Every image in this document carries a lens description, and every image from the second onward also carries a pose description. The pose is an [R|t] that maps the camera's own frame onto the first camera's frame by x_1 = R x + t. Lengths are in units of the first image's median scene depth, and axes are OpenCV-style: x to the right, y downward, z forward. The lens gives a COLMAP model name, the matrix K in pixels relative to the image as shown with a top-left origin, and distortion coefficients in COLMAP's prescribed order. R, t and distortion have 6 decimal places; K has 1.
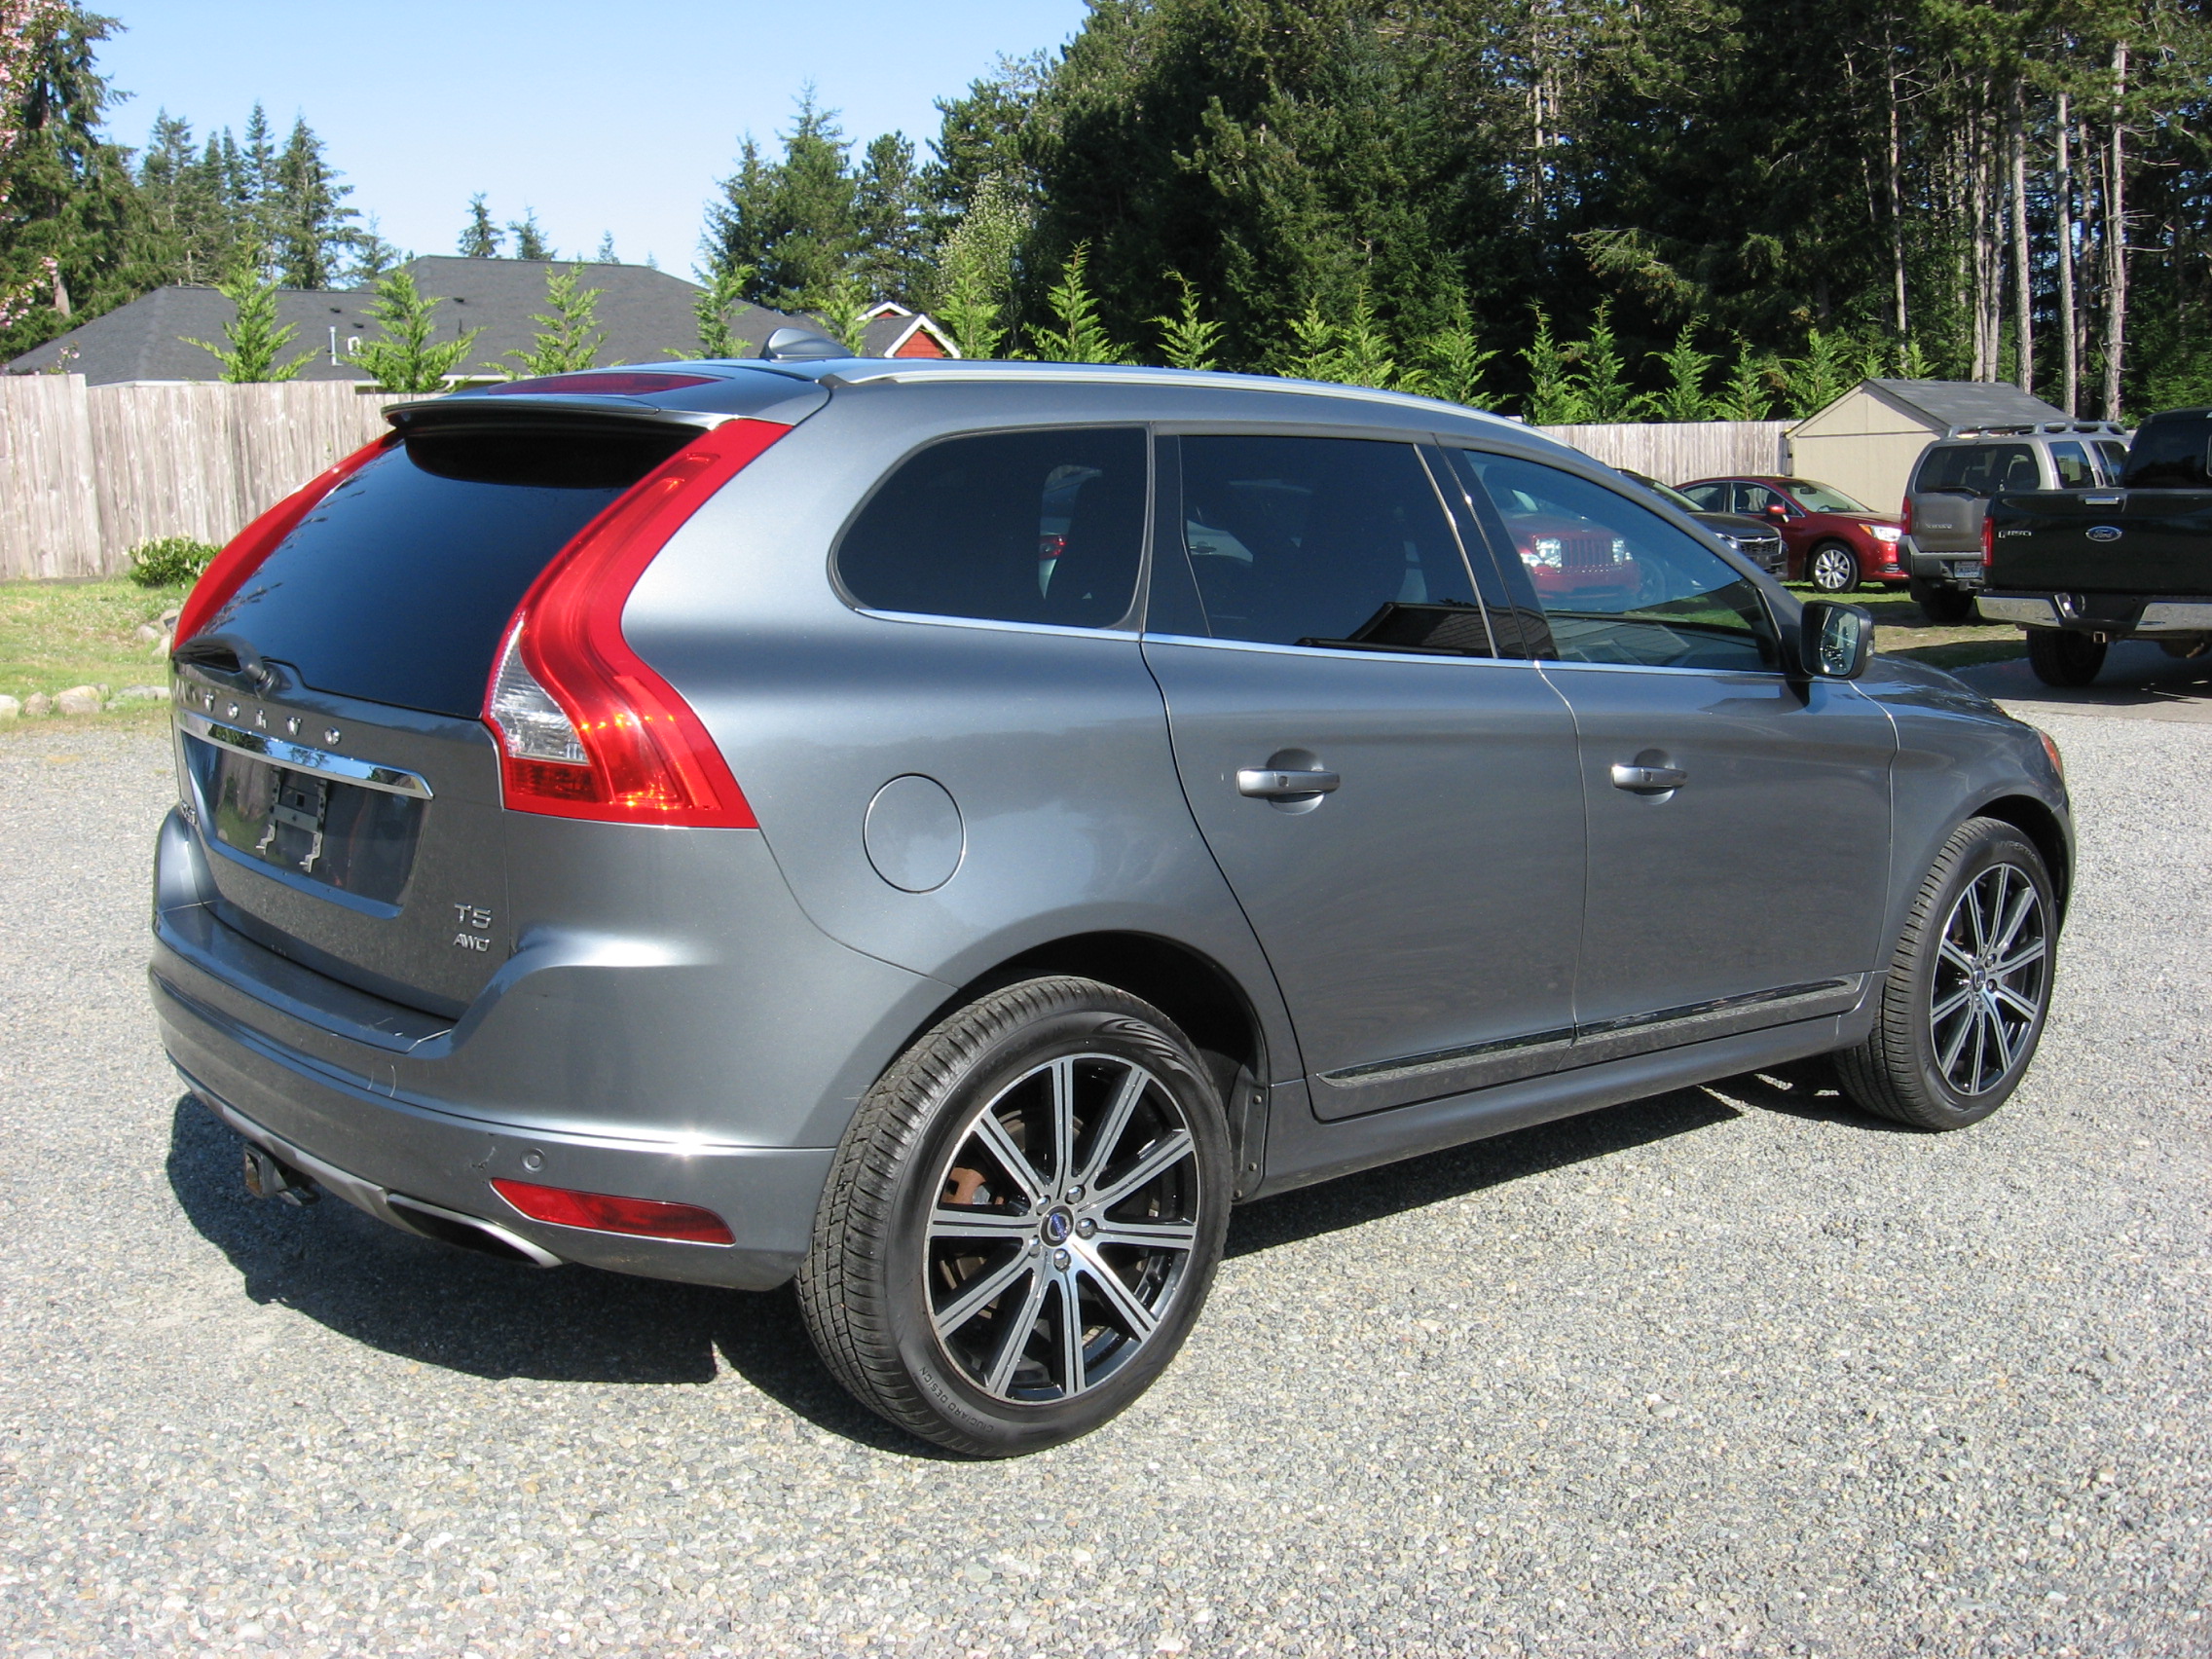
lens RADIAL K [[2323.6, 0, 1124.3], [0, 2323.6, 827.4], [0, 0, 1]] dist [-0.144643, 0.080133]
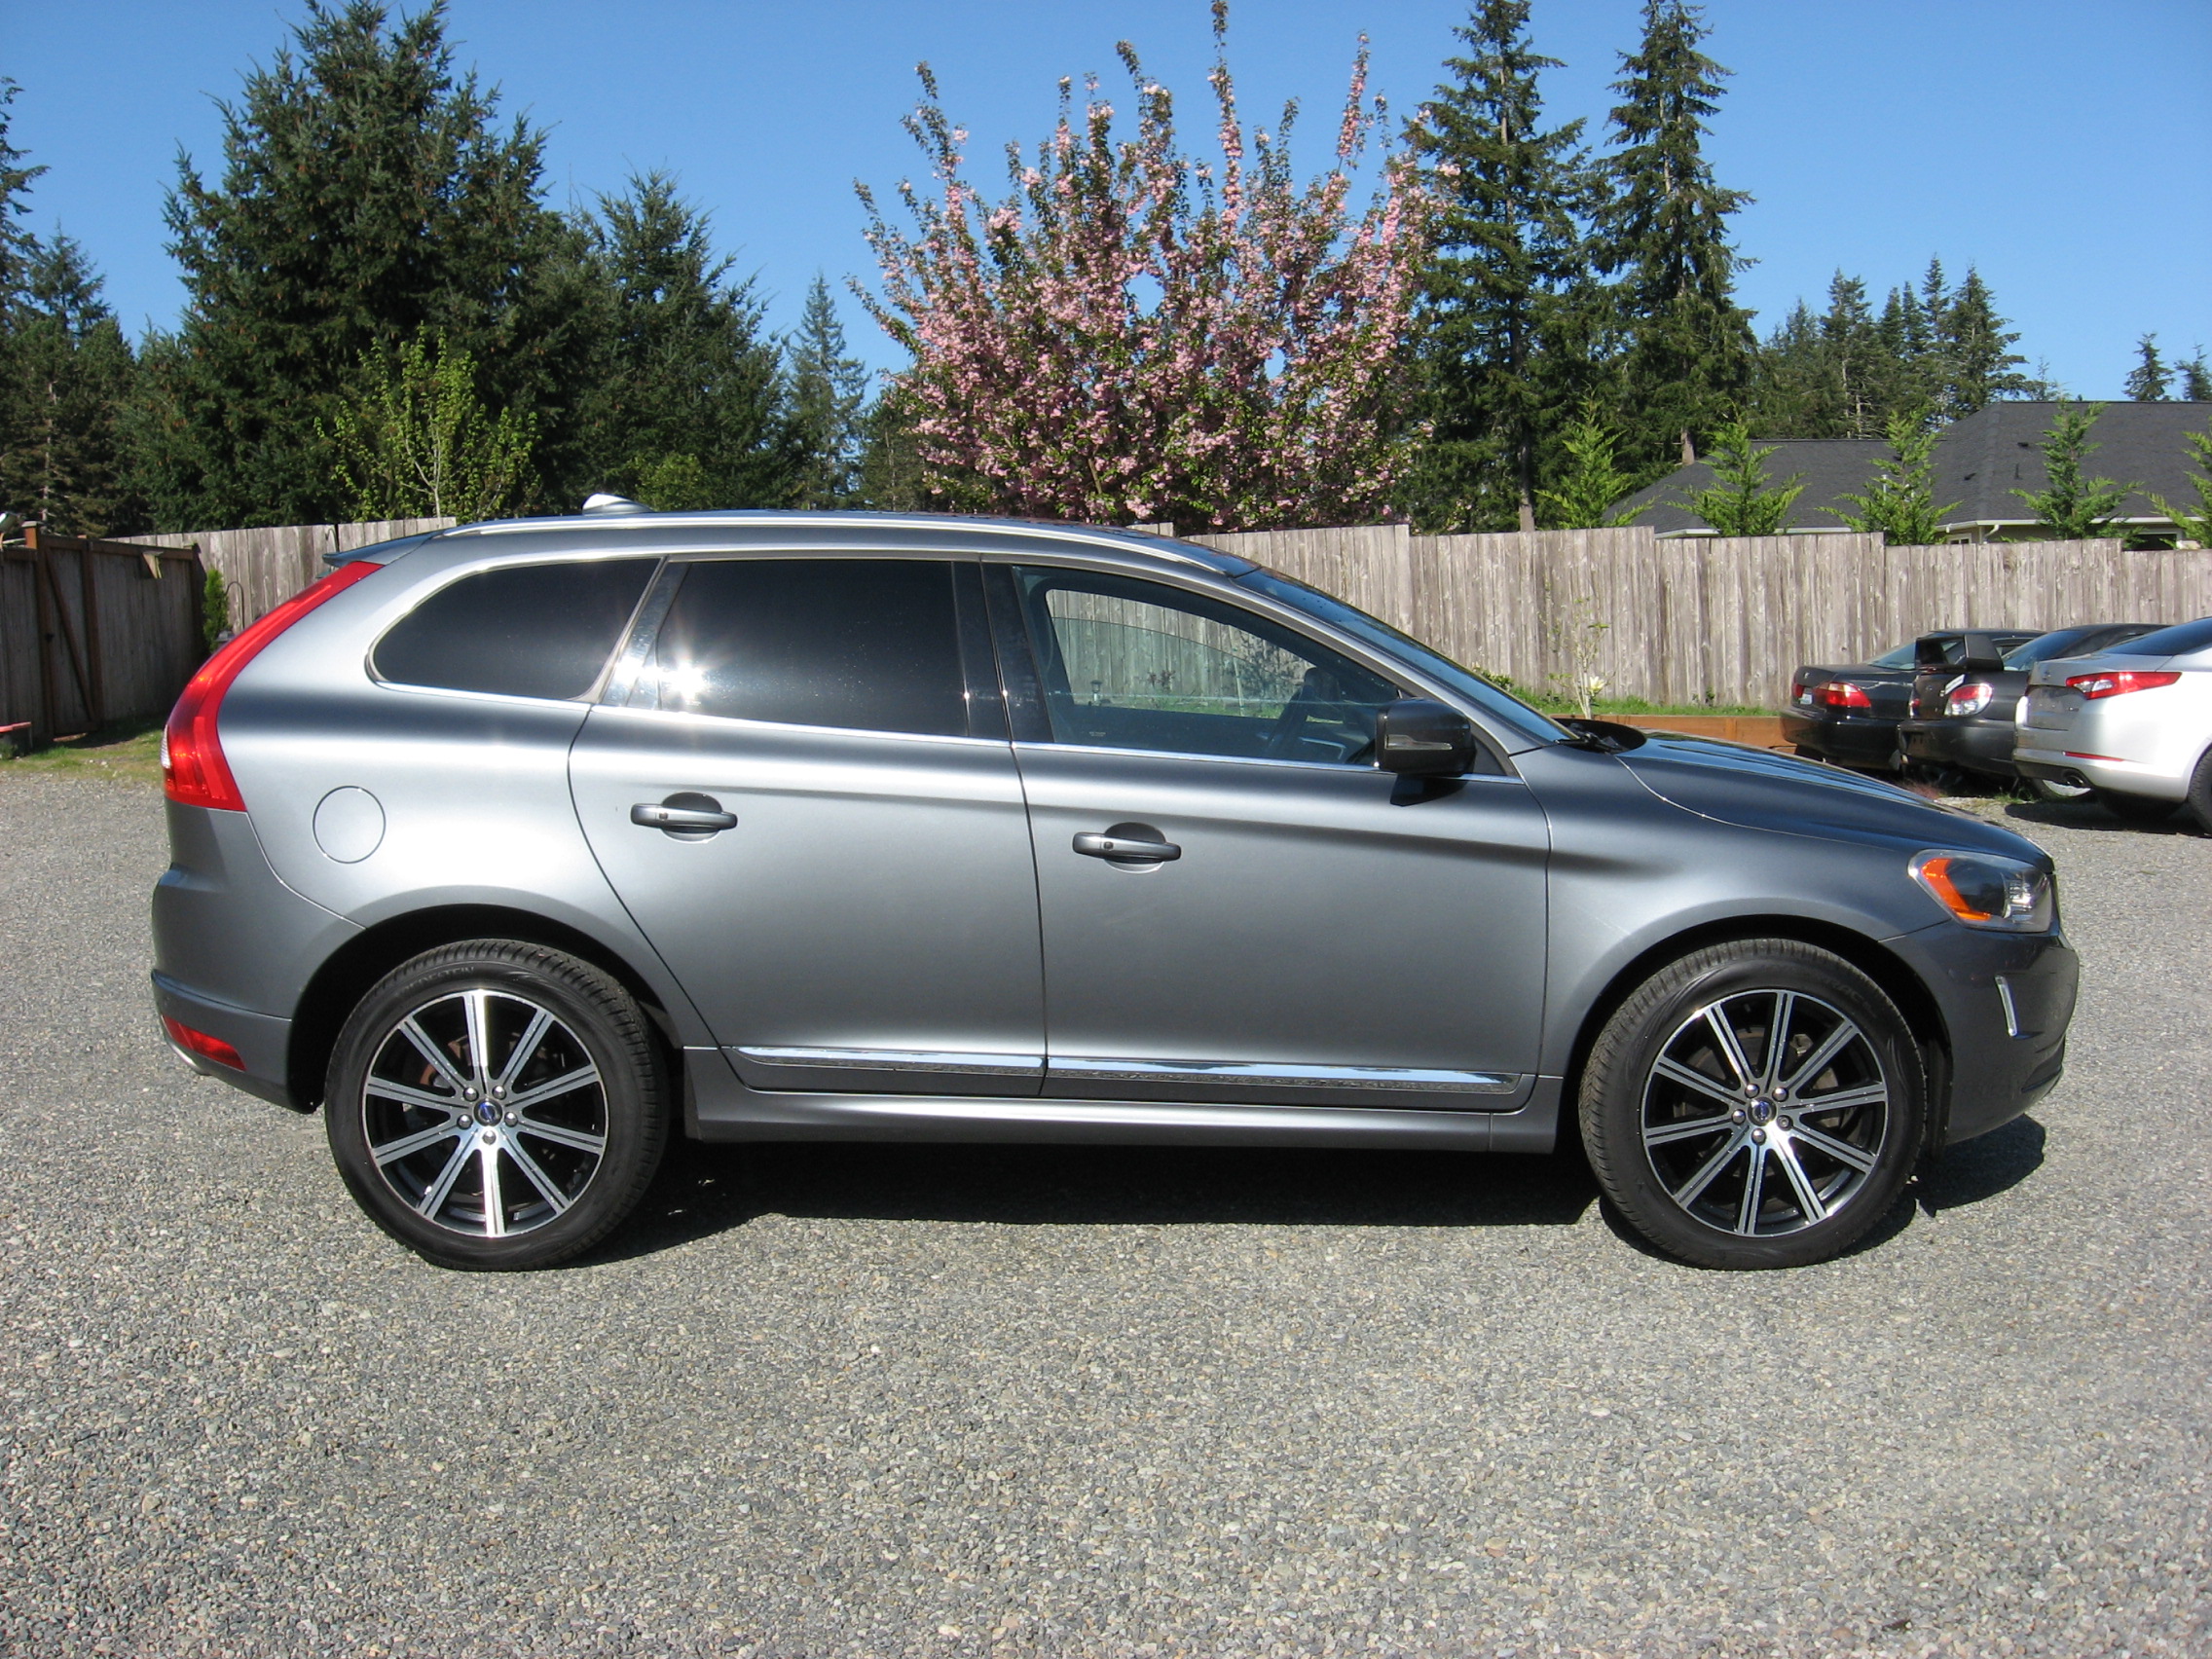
lens RADIAL K [[2341.3, 0, 1139.1], [0, 2341.3, 835.5], [0, 0, 1]] dist [-0.154309, 0.096653]
pose [[0.747702, 0.048776, -0.662241, 0.072226], [-0.089032, 0.995658, -0.027188, 0.000230], [0.658039, 0.079289, 0.748798, 0.010536]]
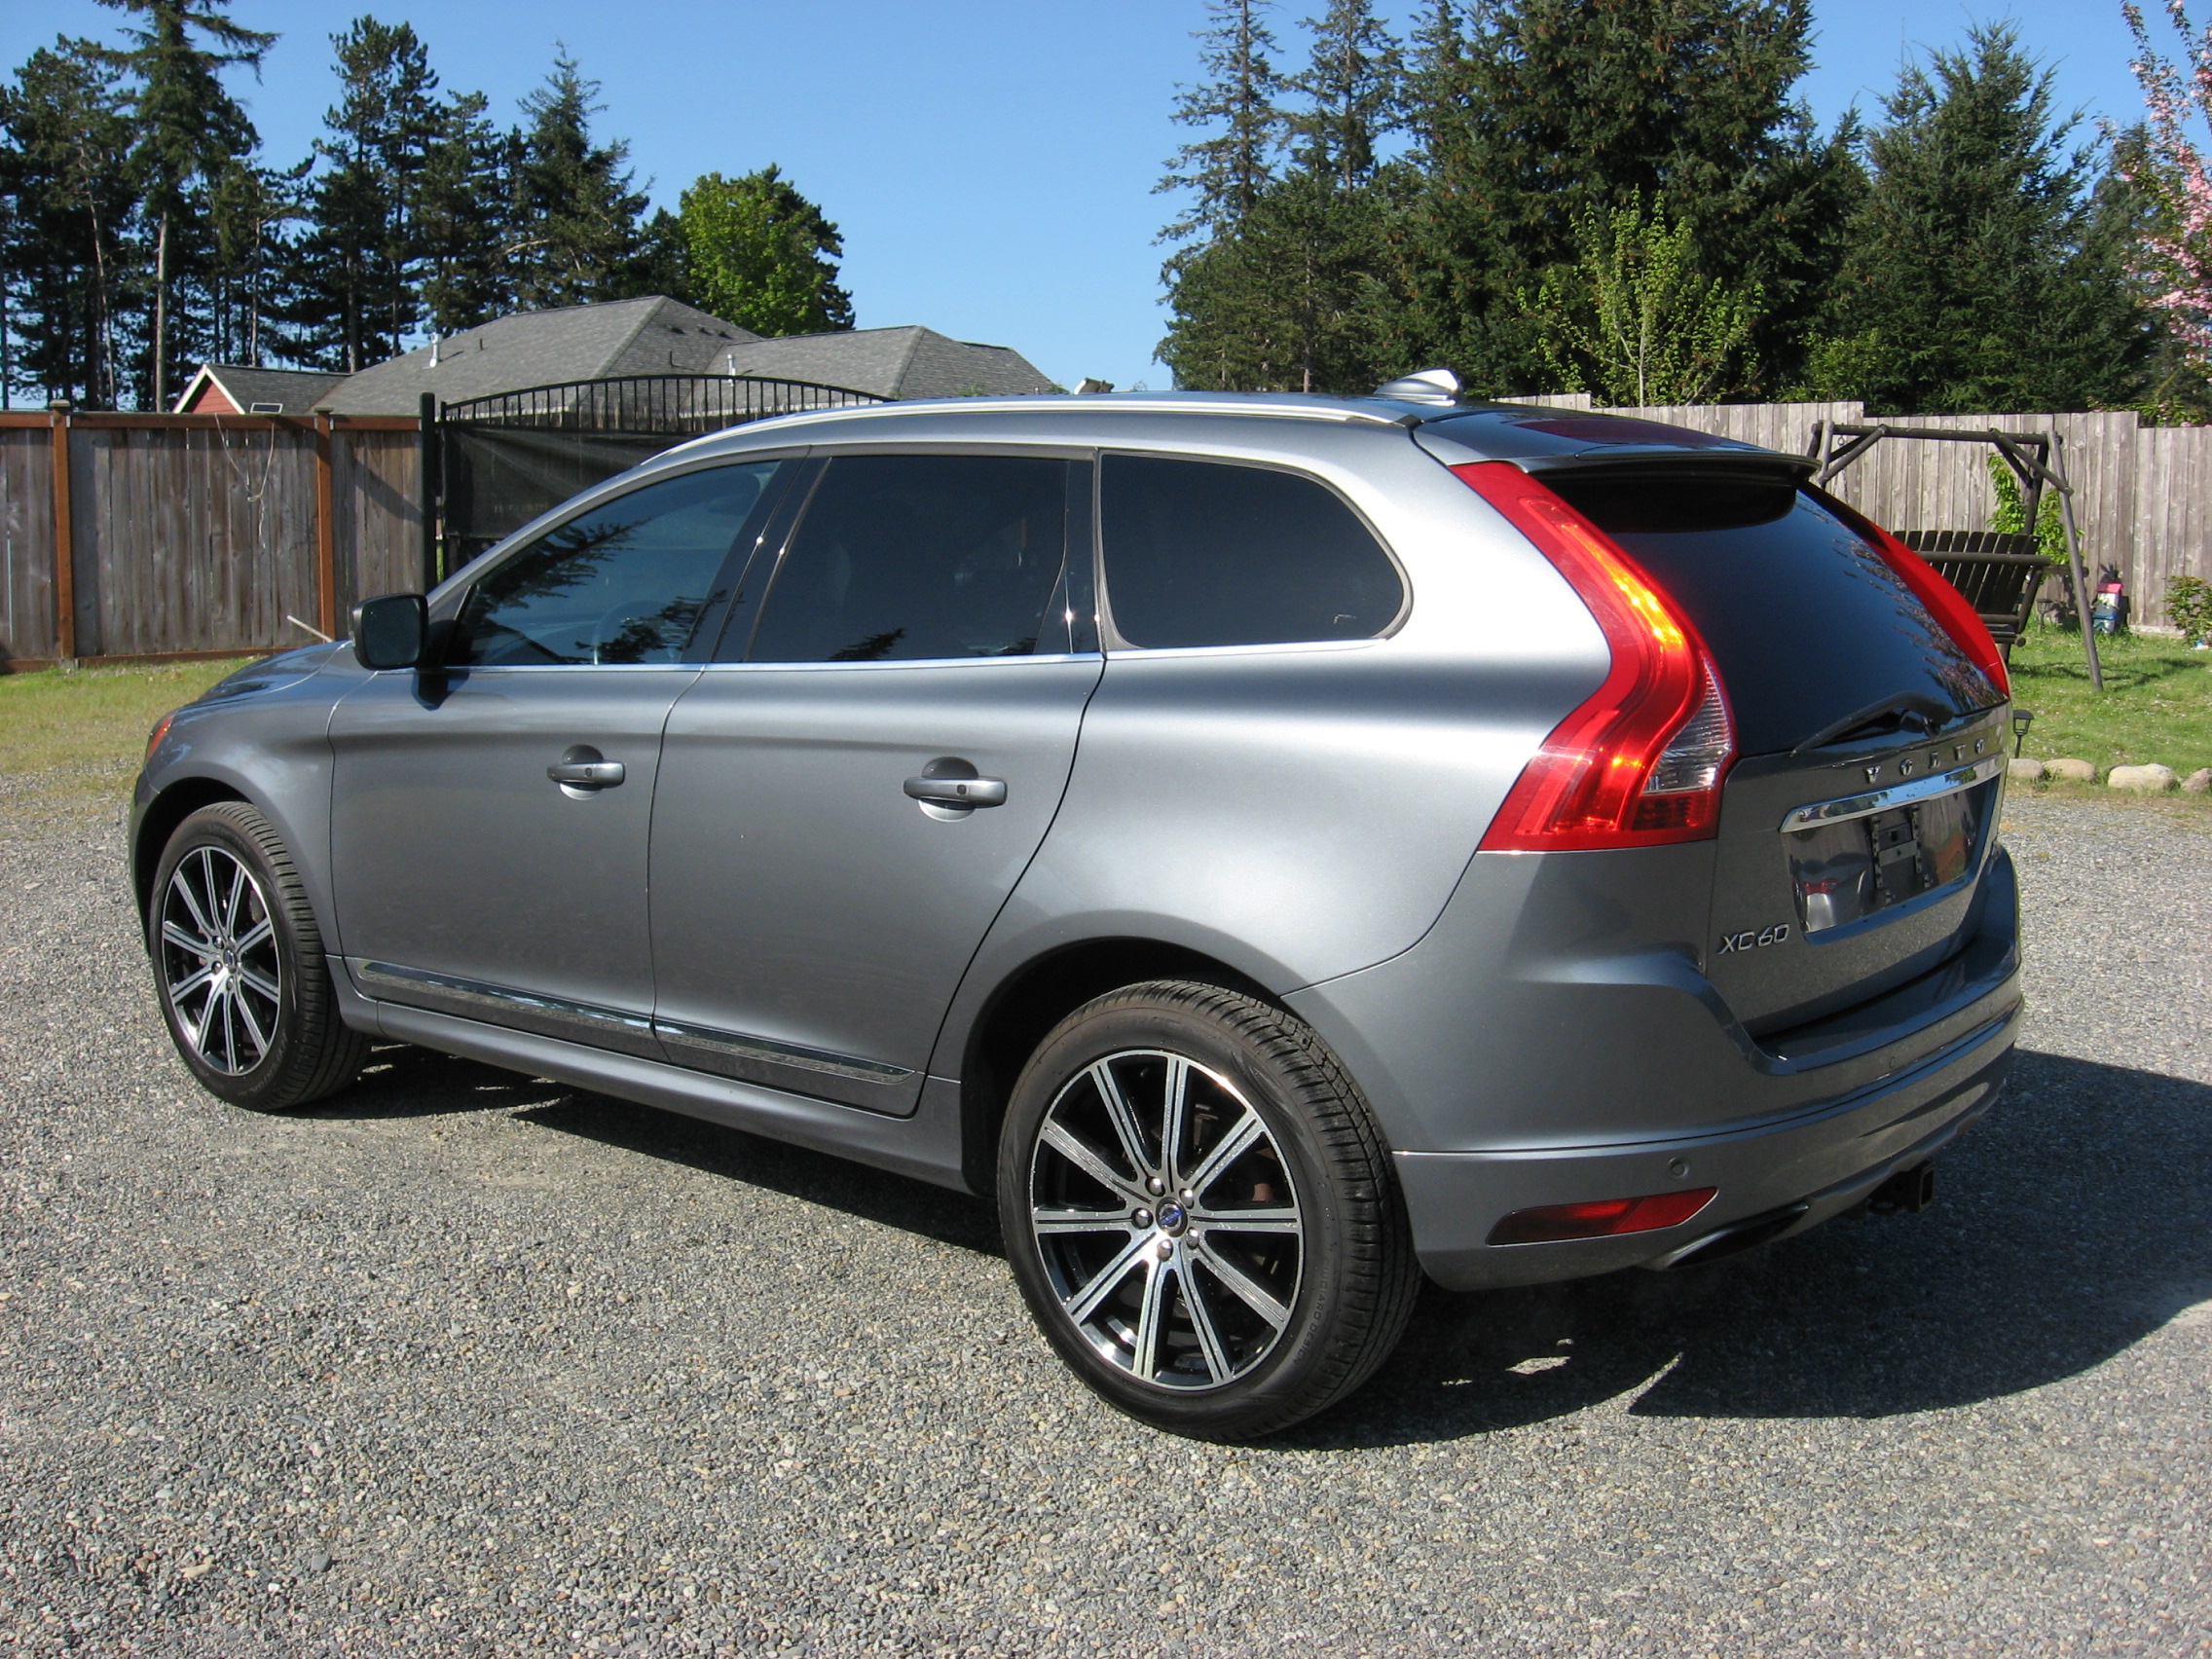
lens RADIAL K [[2341.3, 0, 1139.1], [0, 2341.3, 835.5], [0, 0, 1]] dist [-0.154309, 0.096653]
pose [[0.218038, 0.140351, -0.965796, 0.069257], [-0.171649, 0.979694, 0.103619, -0.011755], [0.960727, 0.143185, 0.237701, 0.080266]]
